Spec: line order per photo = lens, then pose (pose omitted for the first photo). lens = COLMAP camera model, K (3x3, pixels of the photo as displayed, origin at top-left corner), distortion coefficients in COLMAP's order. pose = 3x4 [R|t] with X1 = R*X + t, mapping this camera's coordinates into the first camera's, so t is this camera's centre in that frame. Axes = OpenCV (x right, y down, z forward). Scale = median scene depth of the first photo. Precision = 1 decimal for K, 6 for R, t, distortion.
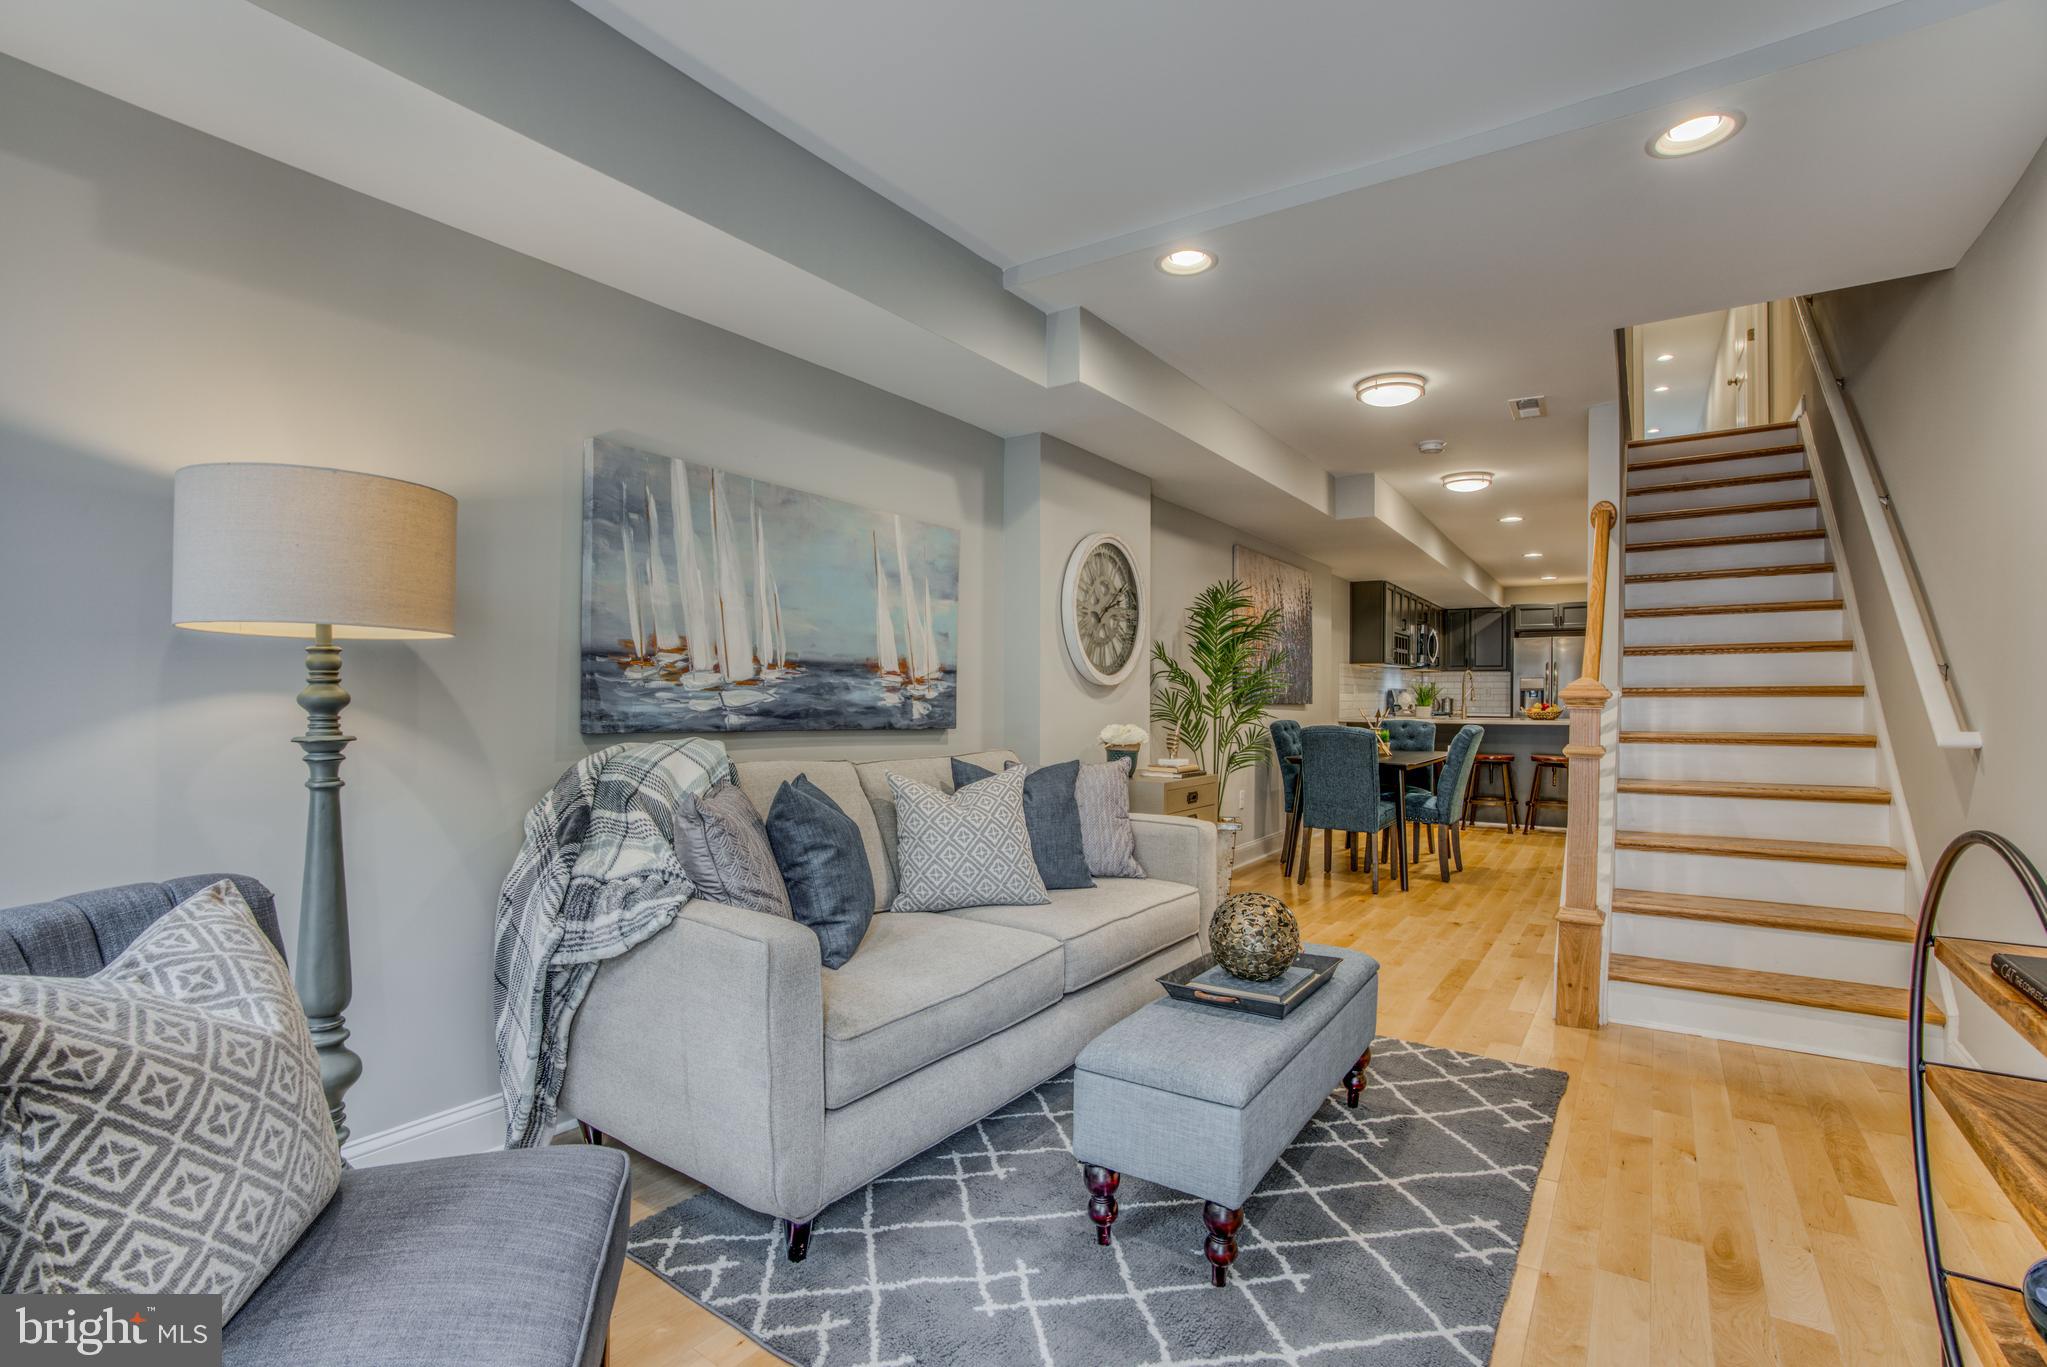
lens RADIAL K [[938.6, 0, 1015.1], [0, 938.6, 695.6], [0, 0, 1]] dist [-0.068271, 0.029040]
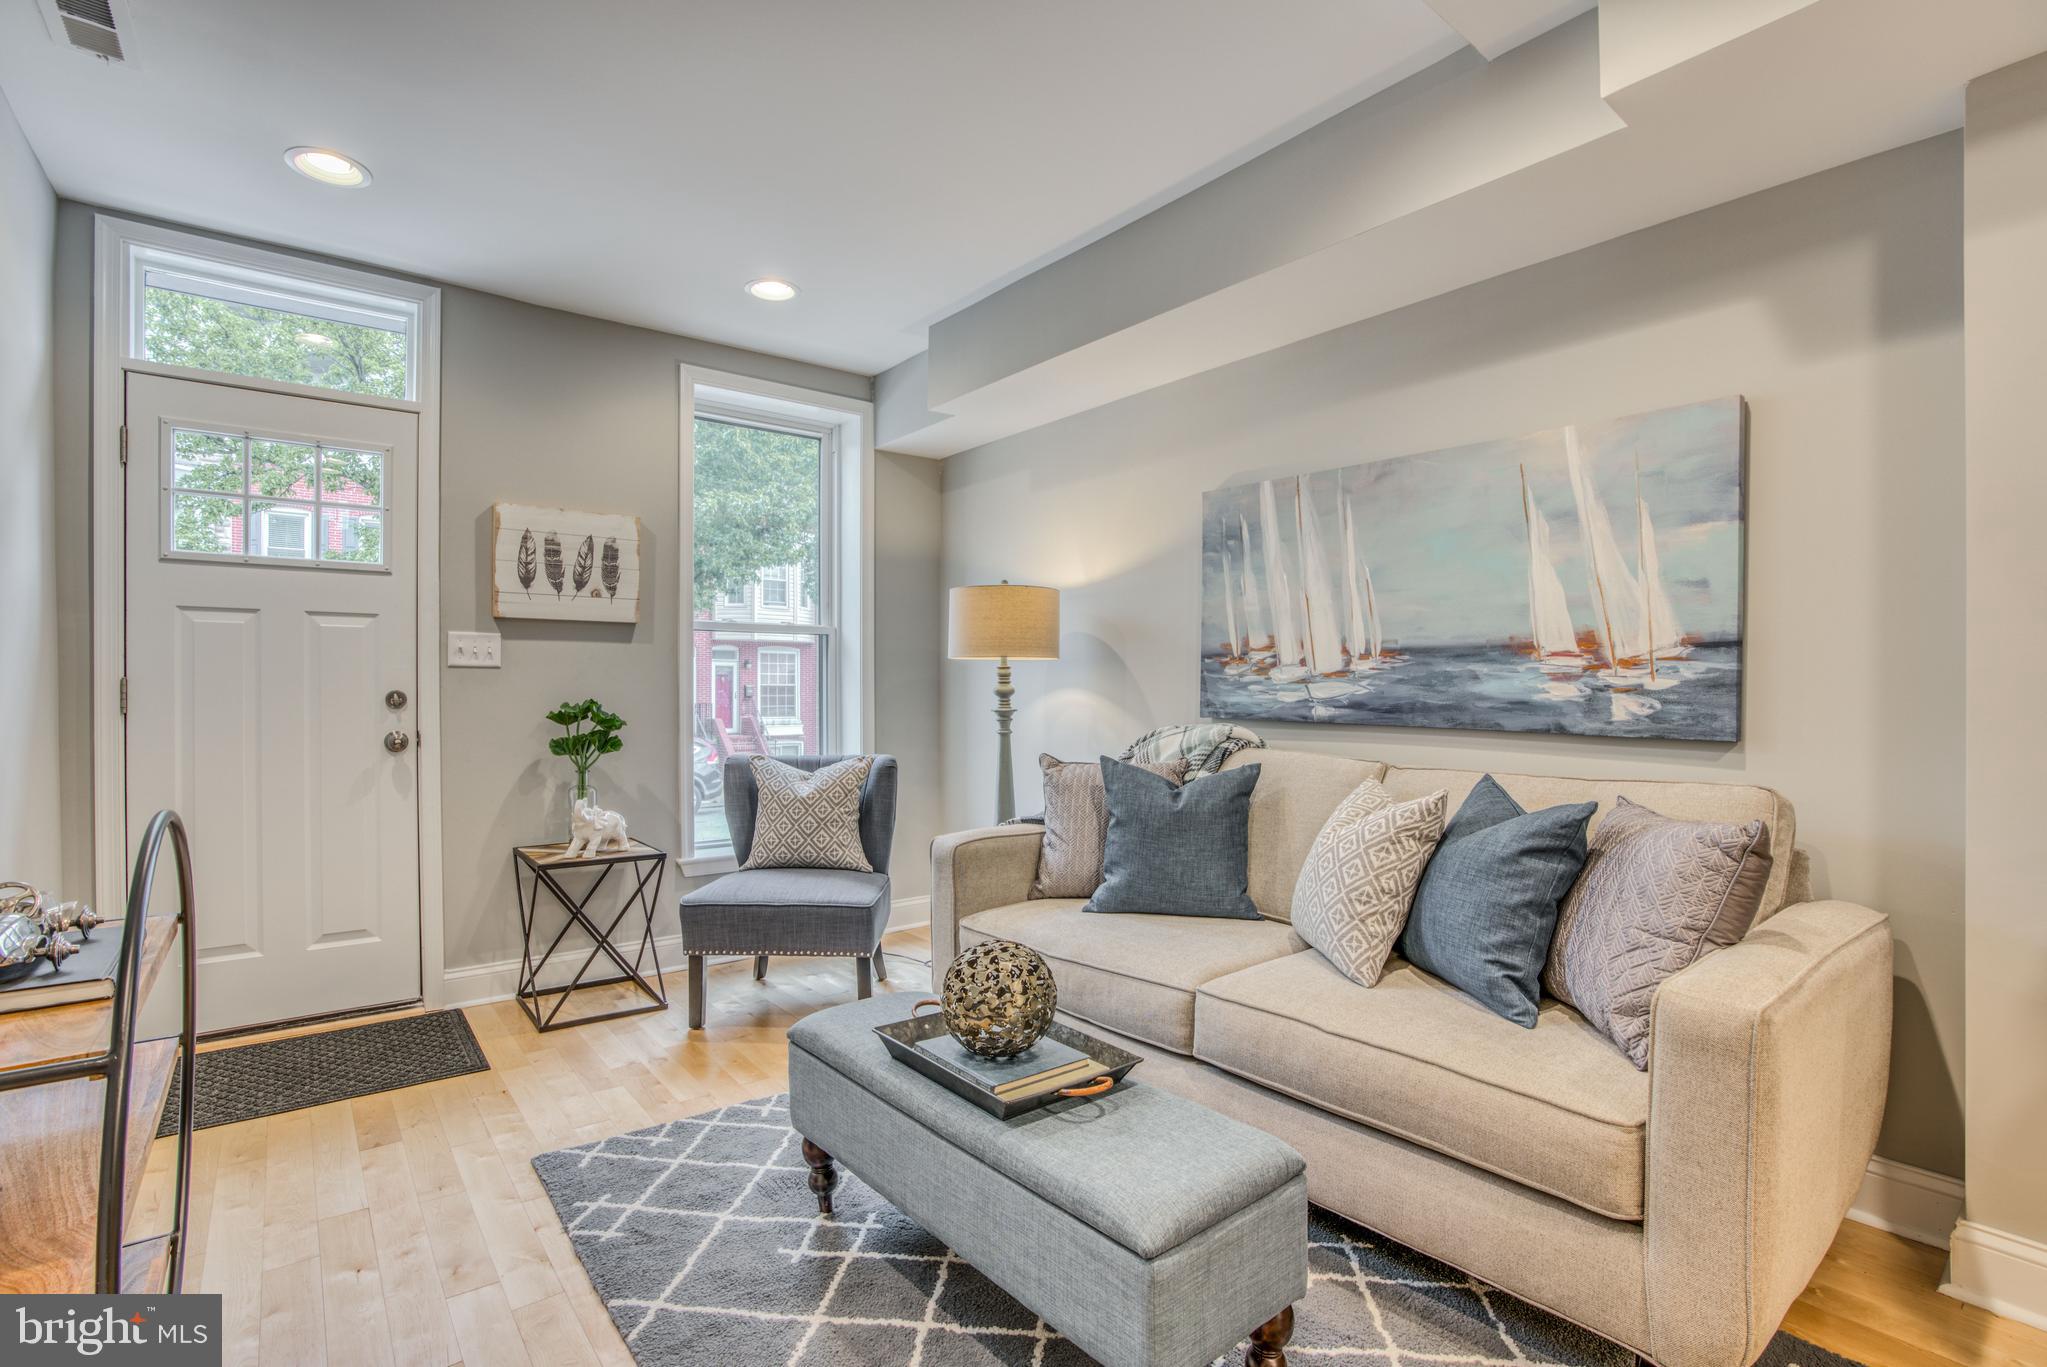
lens RADIAL K [[961.3, 0, 1023.5], [0, 961.3, 683.5], [0, 0, 1]] dist [-0.068786, 0.030168]
pose [[-0.274732, -0.010524, -0.961463, 0.667362], [0.000468, 0.999939, -0.011079, 0.005829], [0.961521, -0.003494, -0.274710, 0.816452]]
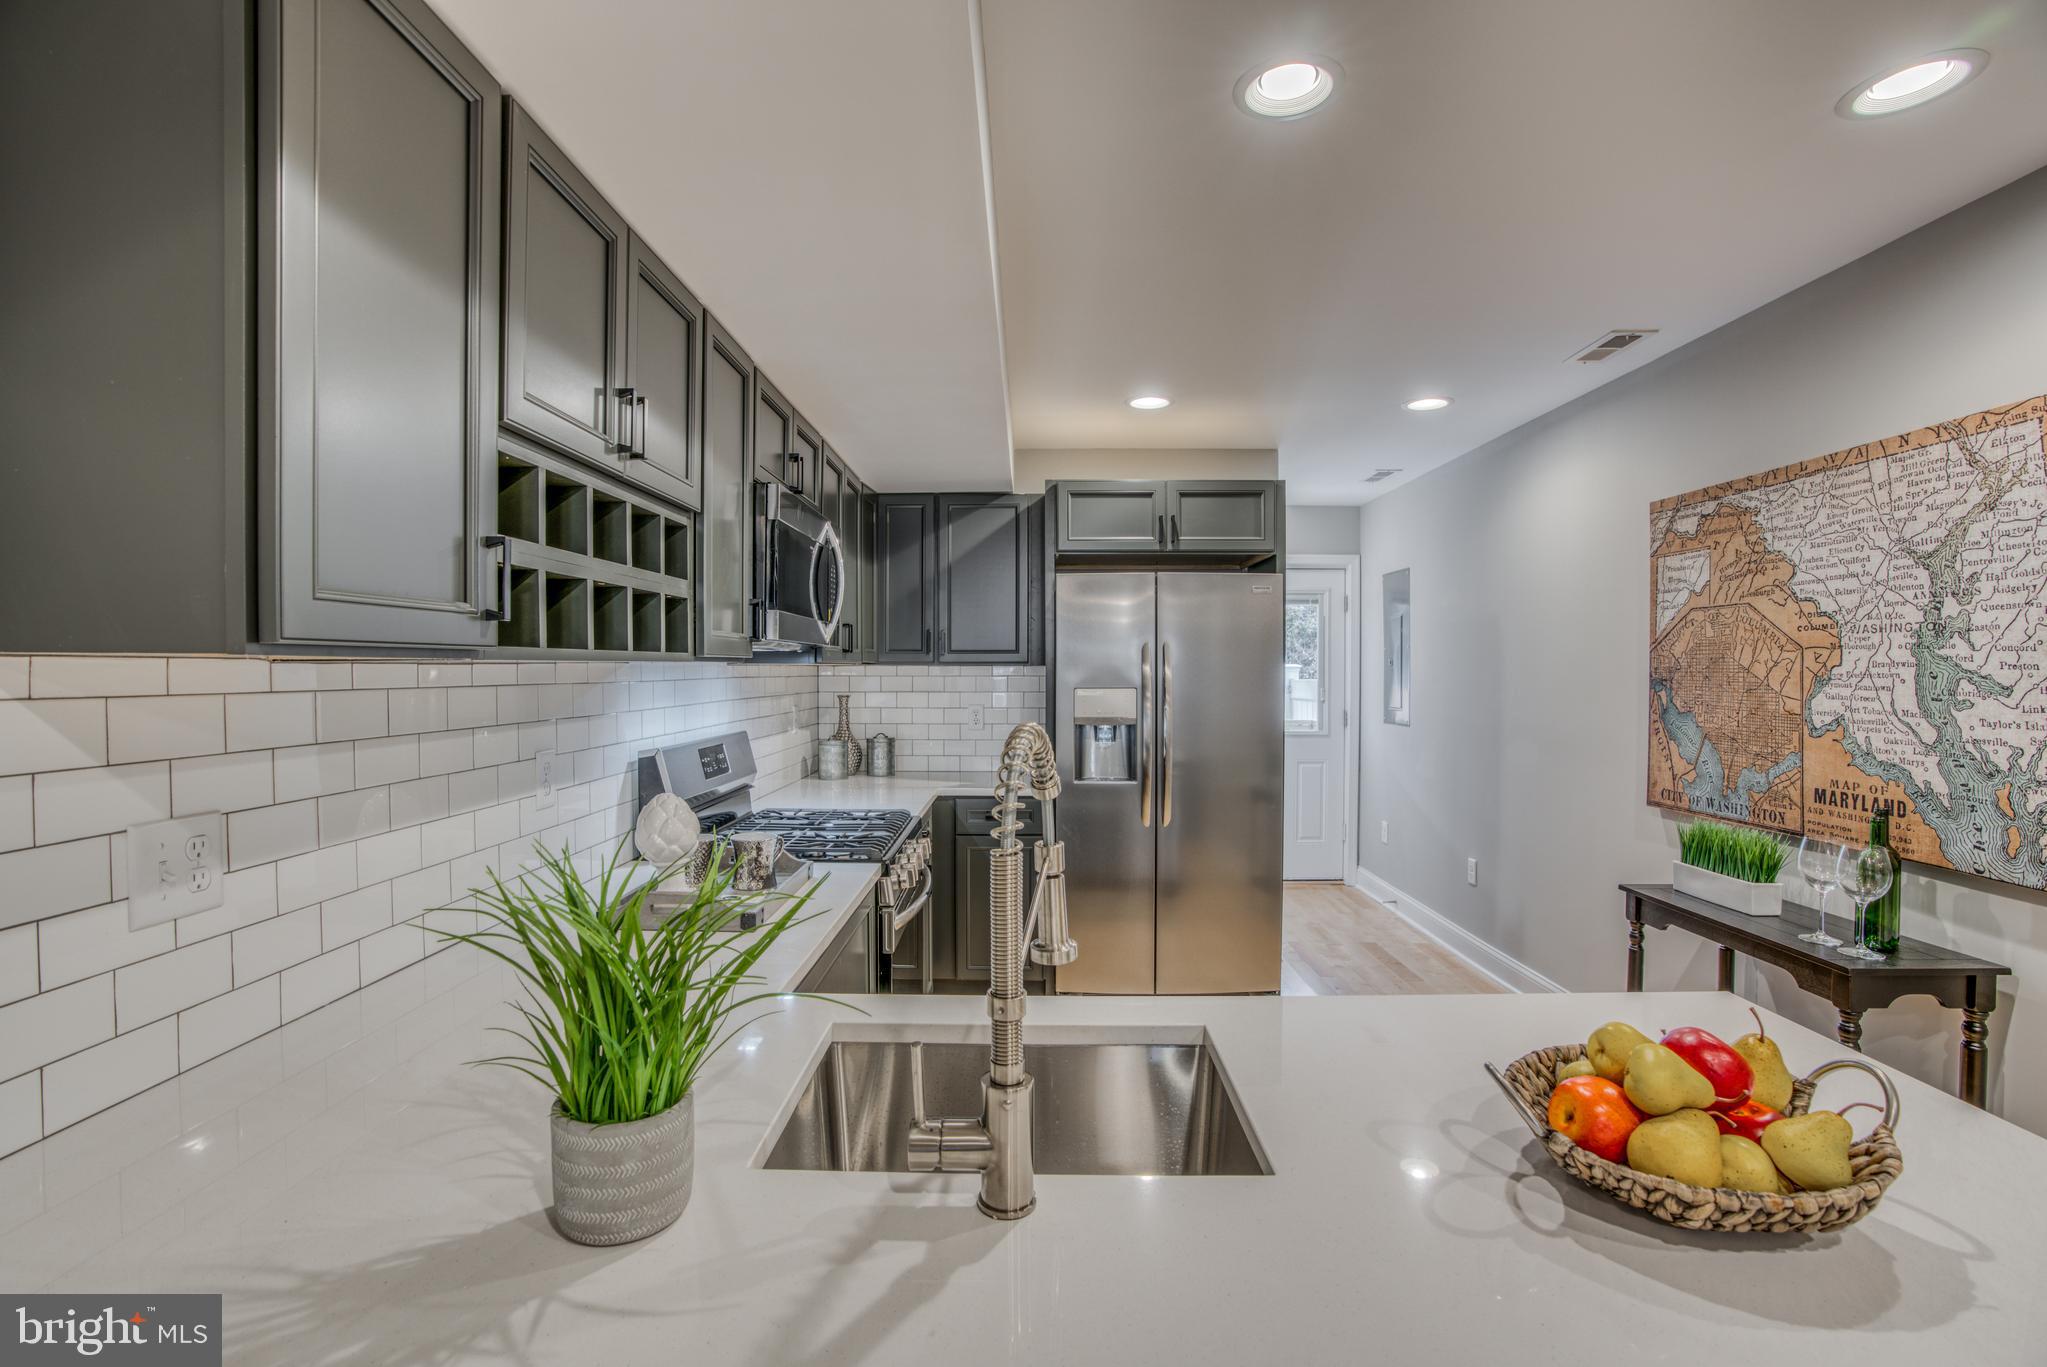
lens RADIAL K [[949.4, 0, 1013.4], [0, 949.4, 664.4], [0, 0, 1]] dist [-0.067968, 0.027112]
pose [[0.842397, -0.001111, 0.538856, 1.105053], [0.002596, 0.999995, -0.001996, -0.089646], [-0.538851, 0.003080, 0.842395, 2.341200]]
